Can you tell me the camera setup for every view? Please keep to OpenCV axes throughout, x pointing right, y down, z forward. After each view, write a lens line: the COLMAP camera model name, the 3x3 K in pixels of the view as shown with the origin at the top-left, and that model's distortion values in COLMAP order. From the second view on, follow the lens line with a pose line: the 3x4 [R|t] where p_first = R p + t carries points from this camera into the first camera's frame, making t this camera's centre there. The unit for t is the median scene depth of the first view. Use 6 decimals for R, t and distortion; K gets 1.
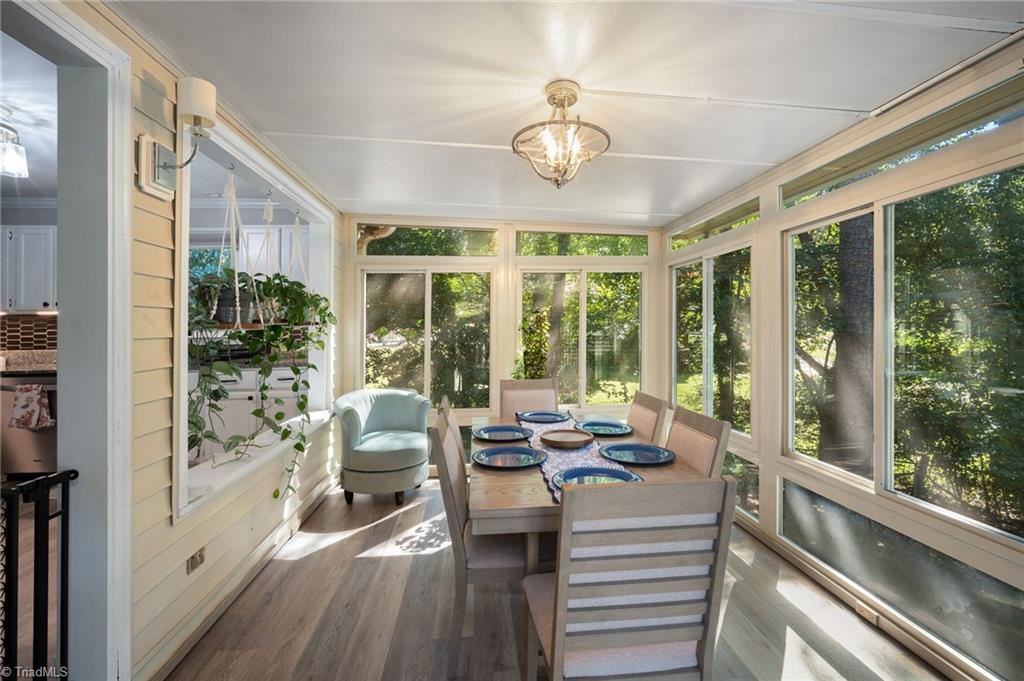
lens RADIAL K [[449.6, 0, 514.9], [0, 449.6, 329.8], [0, 0, 1]] dist [-0.000179, -0.000069]
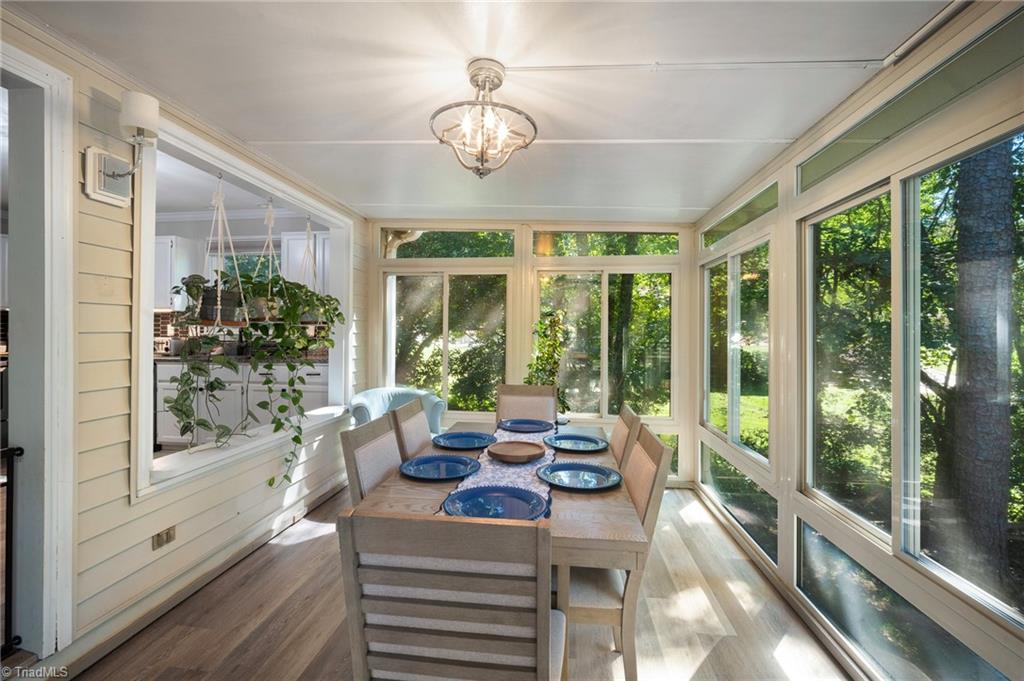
lens RADIAL K [[440.9, 0, 511.1], [0, 440.9, 330.2], [0, 0, 1]] dist [-0.001751, -0.000042]
pose [[0.978200, 0.019946, -0.206705, 0.269011], [-0.021486, 0.999756, -0.005205, -0.001502], [0.206551, 0.009532, 0.978389, 0.106680]]
